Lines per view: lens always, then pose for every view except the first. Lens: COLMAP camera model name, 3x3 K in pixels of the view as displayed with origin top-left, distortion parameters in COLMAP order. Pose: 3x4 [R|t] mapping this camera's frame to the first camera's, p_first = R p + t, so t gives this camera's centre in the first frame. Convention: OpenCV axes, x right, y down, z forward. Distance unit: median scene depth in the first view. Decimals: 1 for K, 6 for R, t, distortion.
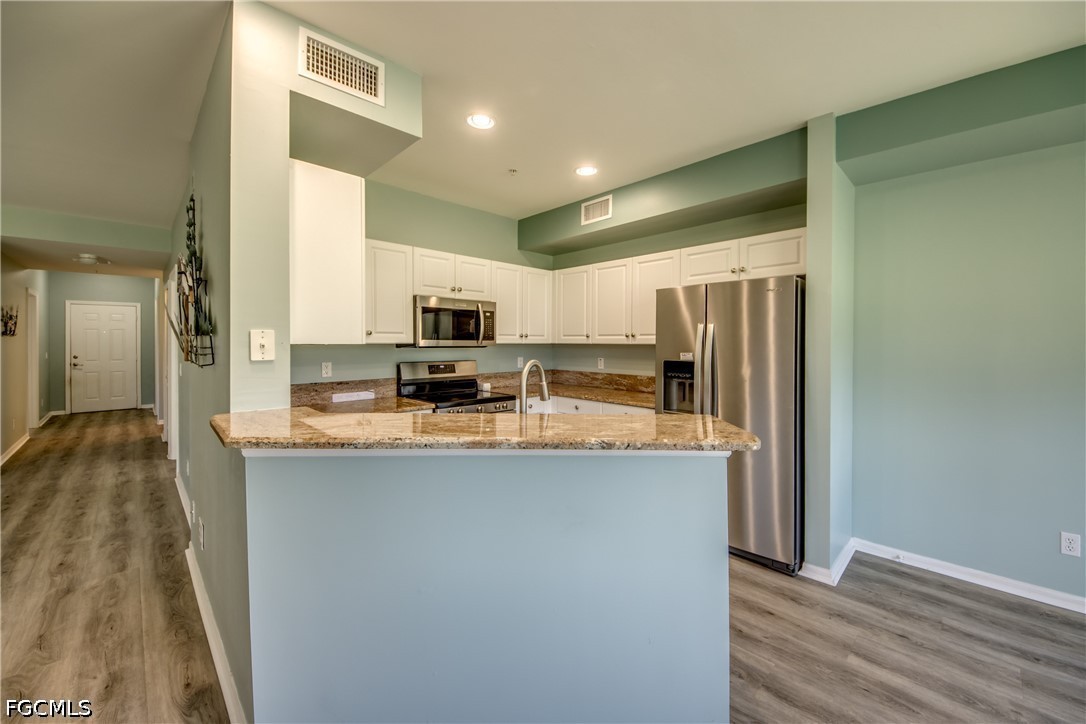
lens RADIAL K [[420.6, 0, 550.1], [0, 420.6, 351.9], [0, 0, 1]] dist [0.000019, -0.013800]
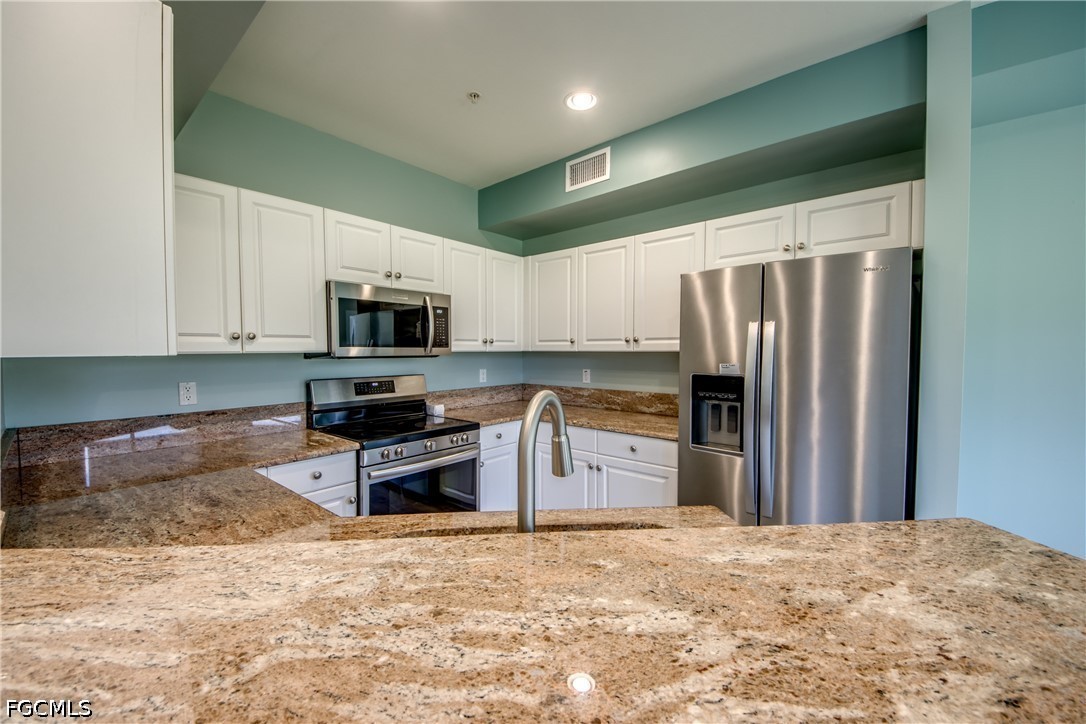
lens RADIAL K [[418.6, 0, 545.0], [0, 418.6, 369.9], [0, 0, 1]] dist [-0.012999, -0.000294]
pose [[0.995621, -0.009122, 0.093039, -0.034629], [0.006730, 0.999639, 0.025993, -0.006052], [-0.093242, -0.025253, 0.995323, 0.264125]]
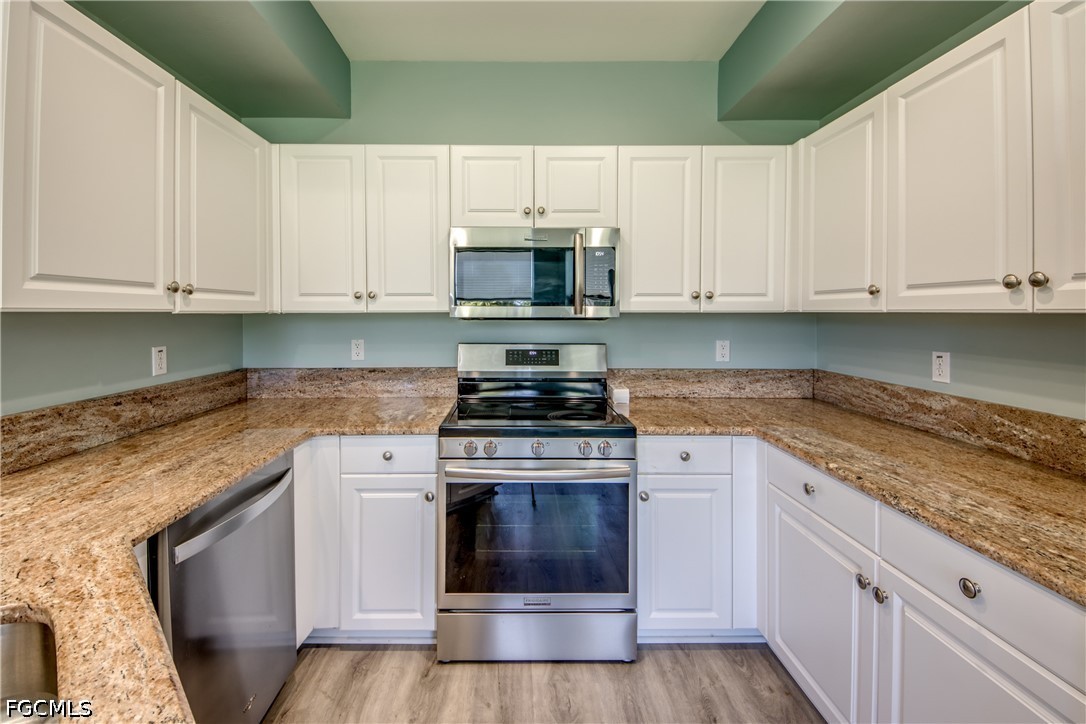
lens RADIAL K [[453.2, 0, 518.1], [0, 453.2, 315.7], [0, 0, 1]] dist [0.042924, -0.031231]
pose [[0.712684, 0.002604, -0.701481, 0.161663], [-0.013251, 0.999865, -0.009751, -0.009060], [0.701360, 0.016245, 0.712622, 0.548179]]
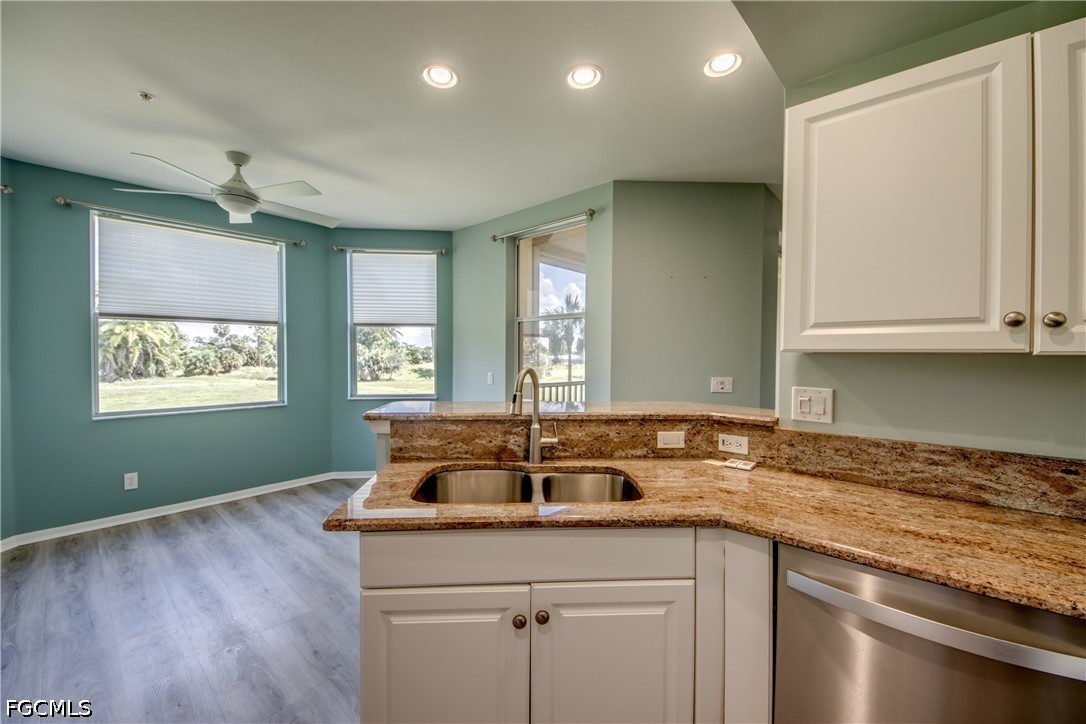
lens RADIAL K [[431.8, 0, 546.8], [0, 431.8, 357.1], [0, 0, 1]] dist [-0.009848, -0.000366]
pose [[-0.997261, -0.006130, -0.073714, -0.006310], [-0.008643, 0.999391, 0.033813, -0.016250], [0.073462, 0.034358, -0.996706, 0.871326]]
